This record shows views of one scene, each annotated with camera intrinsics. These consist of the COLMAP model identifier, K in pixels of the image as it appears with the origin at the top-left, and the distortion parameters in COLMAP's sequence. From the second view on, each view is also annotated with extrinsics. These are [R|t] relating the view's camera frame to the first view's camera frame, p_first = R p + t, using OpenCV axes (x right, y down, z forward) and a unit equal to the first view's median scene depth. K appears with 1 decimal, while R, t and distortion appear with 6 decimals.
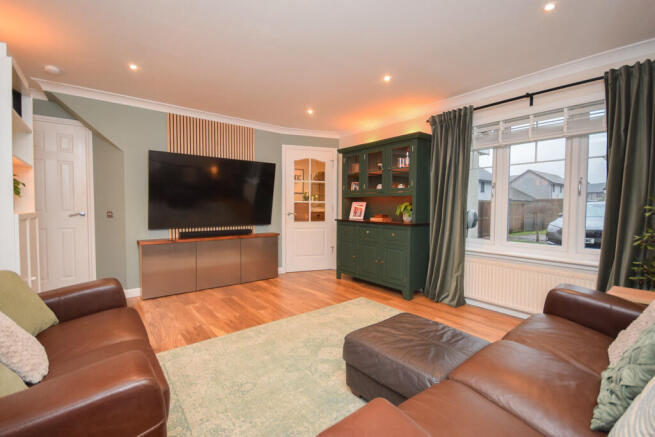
lens RADIAL K [[285.2, 0, 323.1], [0, 285.2, 216.0], [0, 0, 1]] dist [-0.002151, -0.000245]
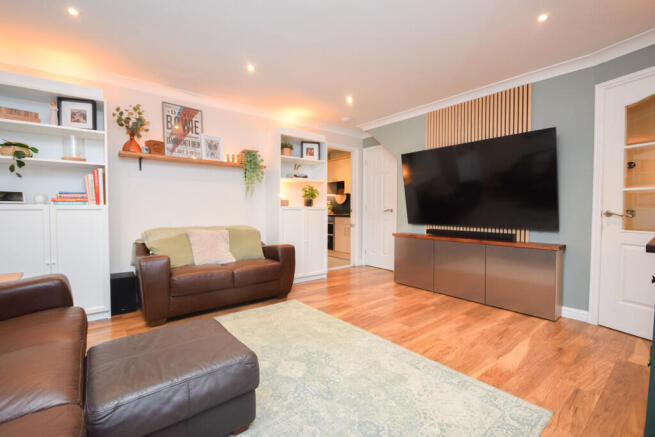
lens RADIAL K [[290.2, 0, 327.5], [0, 290.2, 218.5], [0, 0, 1]] dist [0.001491, -0.010946]
pose [[0.016995, 0.025913, -0.999520, 0.585361], [-0.036640, 0.999009, 0.025277, 0.009442], [0.999184, 0.036193, 0.017927, 0.722765]]
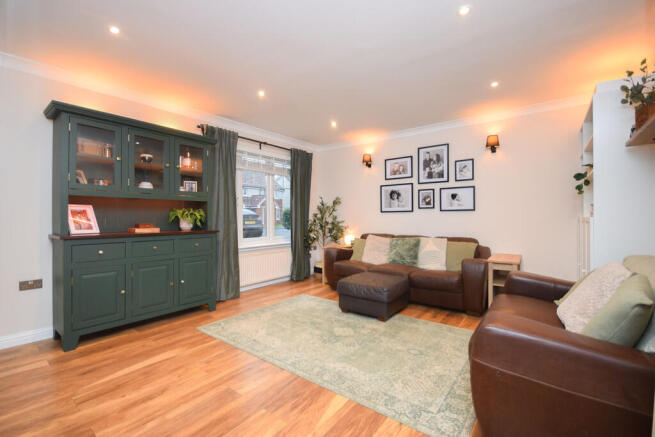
lens RADIAL K [[285.2, 0, 323.1], [0, 285.2, 216.0], [0, 0, 1]] dist [-0.002151, -0.000245]
pose [[-0.233096, -0.000846, 0.972453, -0.768934], [0.036189, 0.999299, 0.009544, -0.018429], [-0.971780, 0.037417, -0.232902, 0.910368]]
